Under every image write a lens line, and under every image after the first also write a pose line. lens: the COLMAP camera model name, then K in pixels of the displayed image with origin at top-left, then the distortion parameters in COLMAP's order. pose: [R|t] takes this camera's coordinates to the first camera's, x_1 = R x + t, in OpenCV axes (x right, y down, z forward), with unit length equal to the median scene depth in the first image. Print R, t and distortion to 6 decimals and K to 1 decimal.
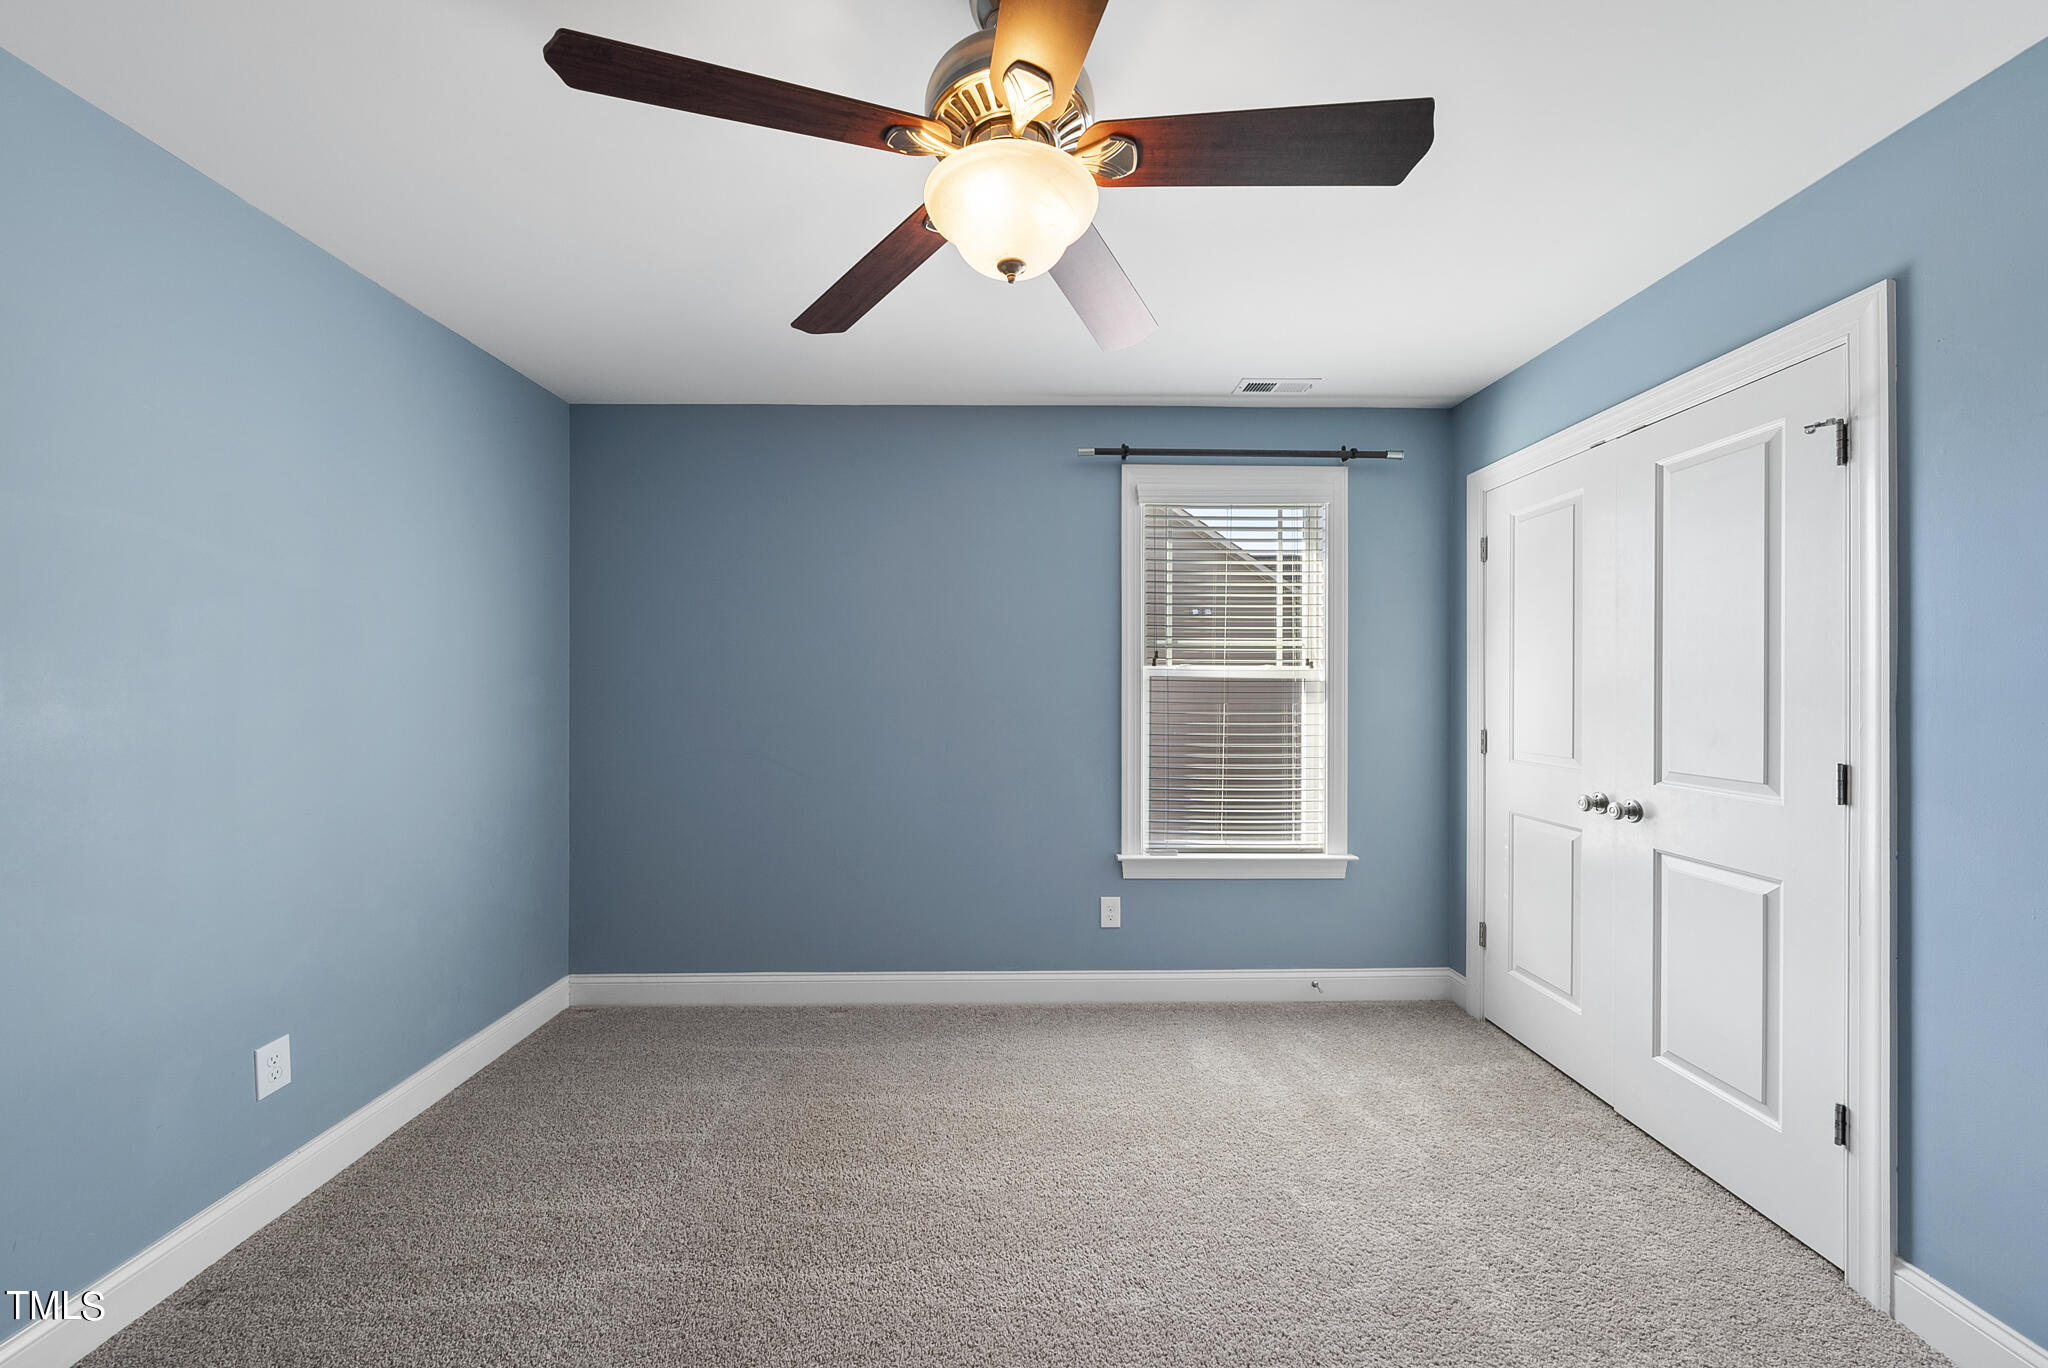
lens RADIAL K [[798.4, 0, 1021.6], [0, 798.4, 690.7], [0, 0, 1]] dist [0.000078, 0.000007]
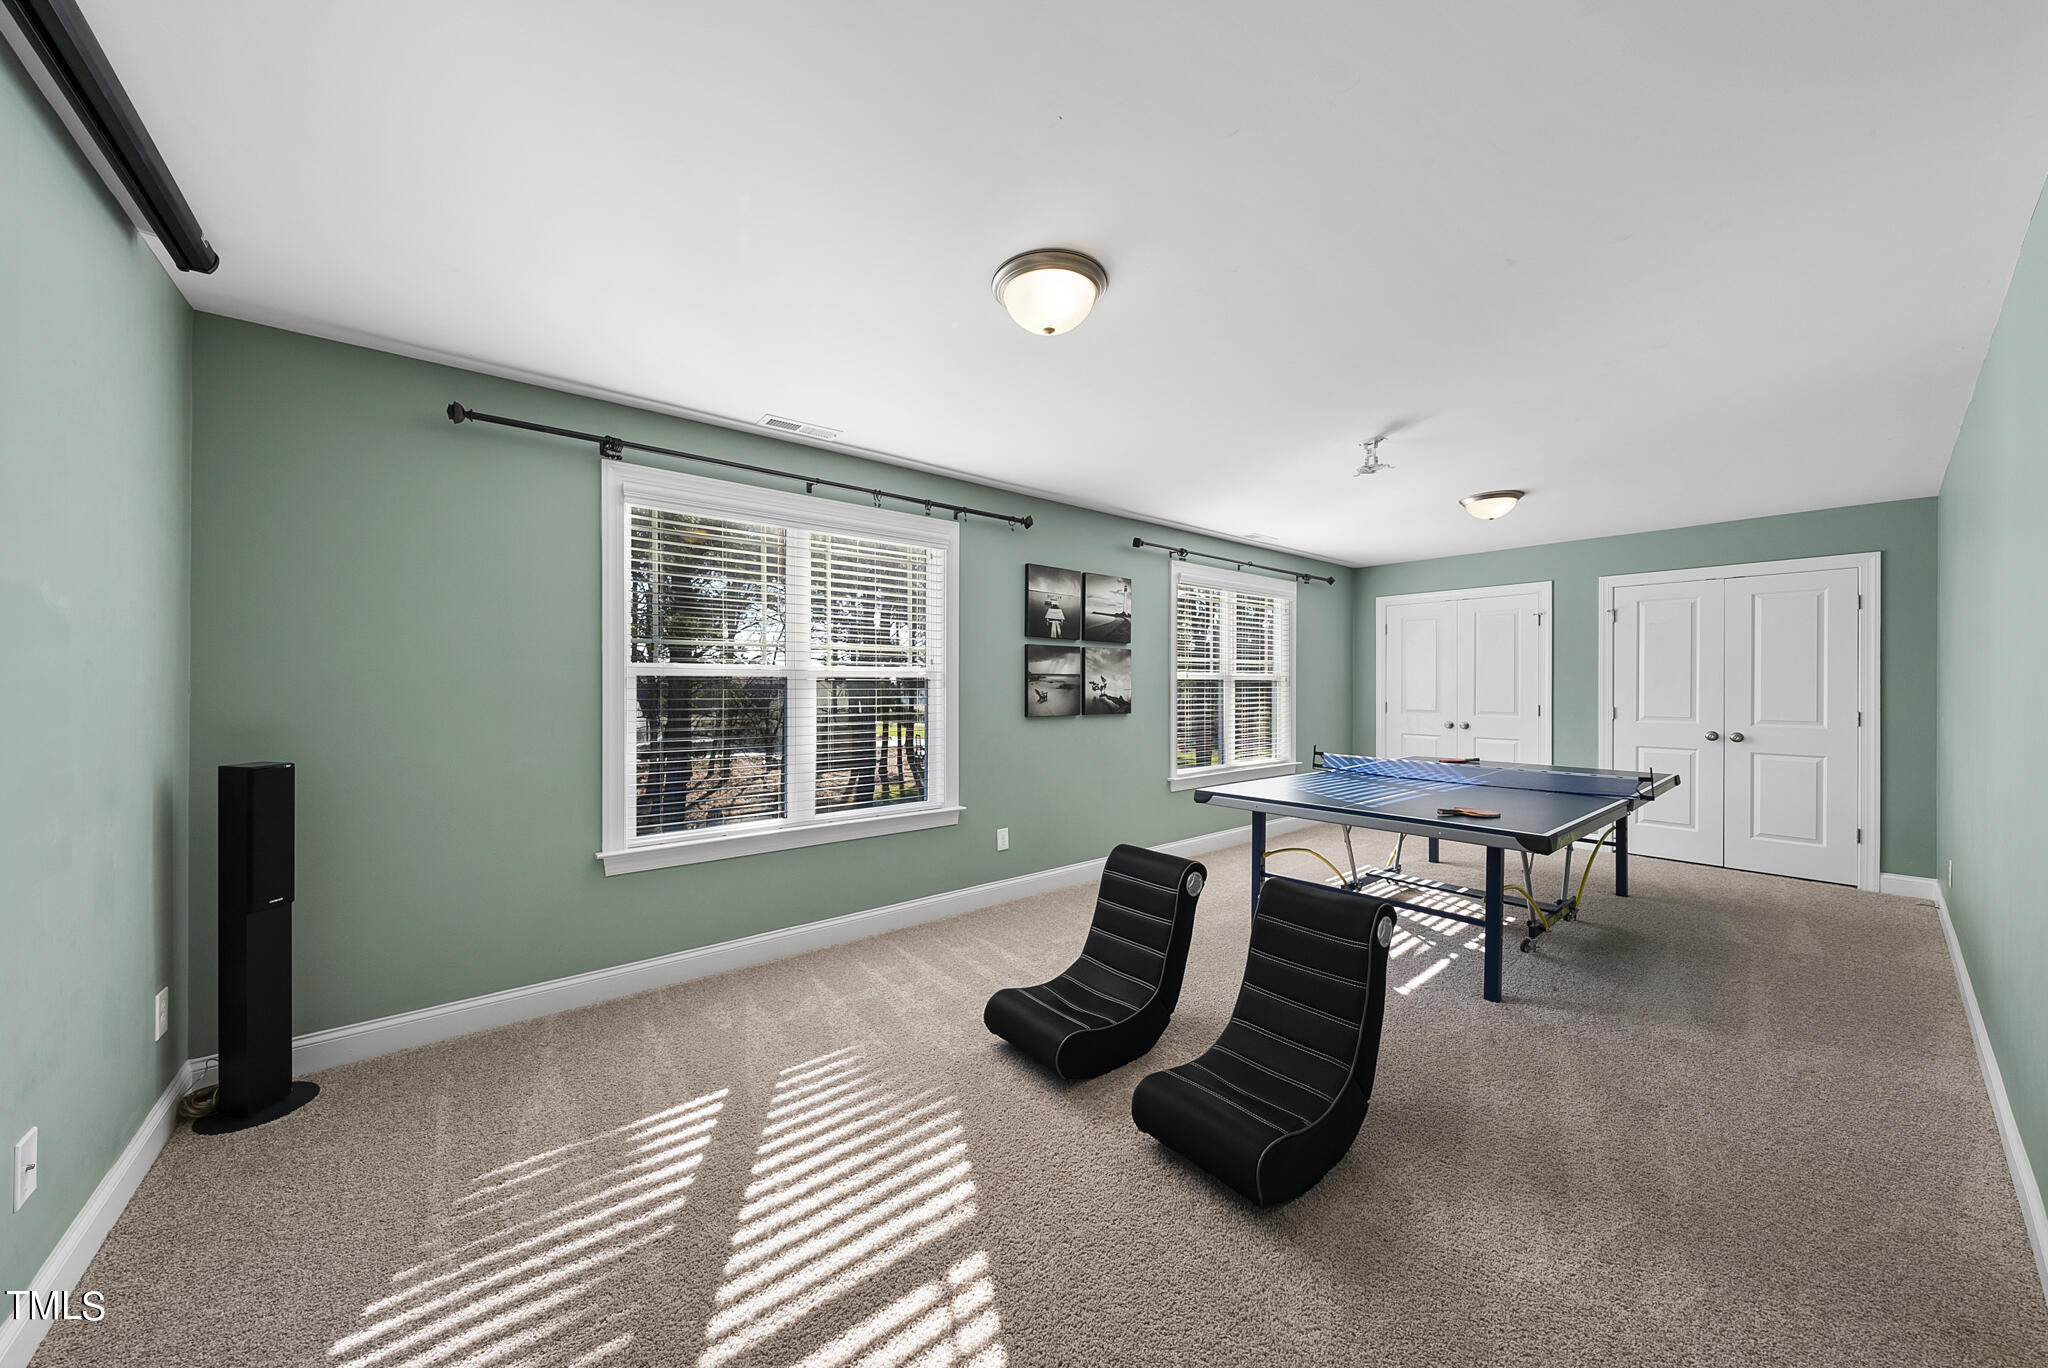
lens RADIAL K [[702.2, 0, 1017.8], [0, 702.2, 687.7], [0, 0, 1]] dist [0.000397, -0.000032]
pose [[0.774595, 0.003754, 0.632447, -0.267067], [-0.003747, 0.999992, -0.001346, 0.002194], [-0.632447, -0.001327, 0.774603, 0.000248]]
